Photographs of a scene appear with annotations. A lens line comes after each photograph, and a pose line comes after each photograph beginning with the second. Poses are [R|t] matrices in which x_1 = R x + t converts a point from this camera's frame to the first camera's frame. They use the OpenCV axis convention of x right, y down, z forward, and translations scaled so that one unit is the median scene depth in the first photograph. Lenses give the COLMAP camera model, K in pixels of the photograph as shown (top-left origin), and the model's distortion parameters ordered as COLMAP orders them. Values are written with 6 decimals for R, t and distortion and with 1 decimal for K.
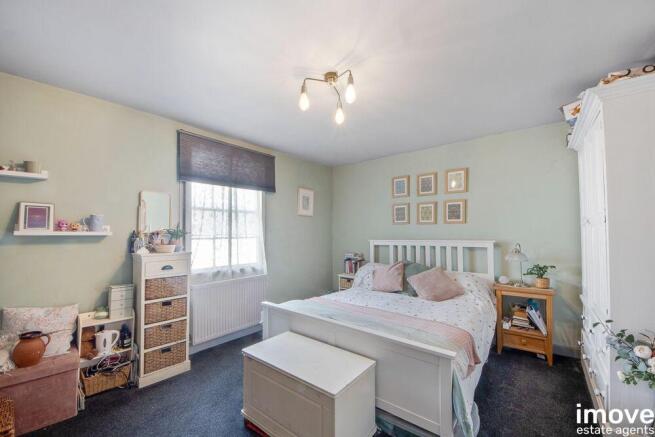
lens RADIAL K [[258.2, 0, 325.1], [0, 258.2, 221.1], [0, 0, 1]] dist [0.000224, -0.000124]
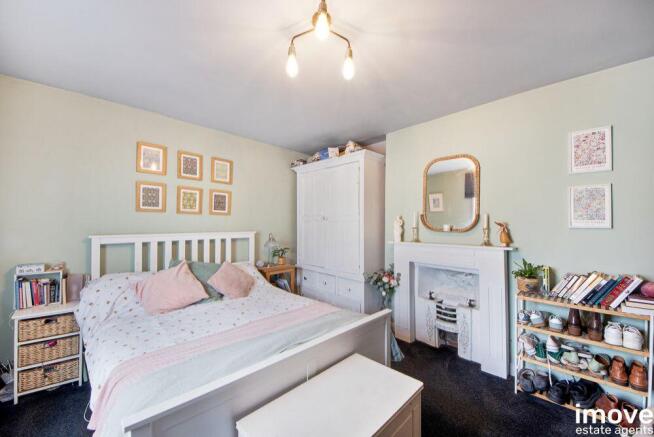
lens RADIAL K [[257.8, 0, 324.6], [0, 257.8, 221.1], [0, 0, 1]] dist [0.000224, -0.000124]
pose [[0.085040, 0.008374, 0.996342, -0.405168], [-0.063225, 0.997995, -0.002992, 0.010098], [-0.994370, -0.062740, 0.085399, 0.506189]]
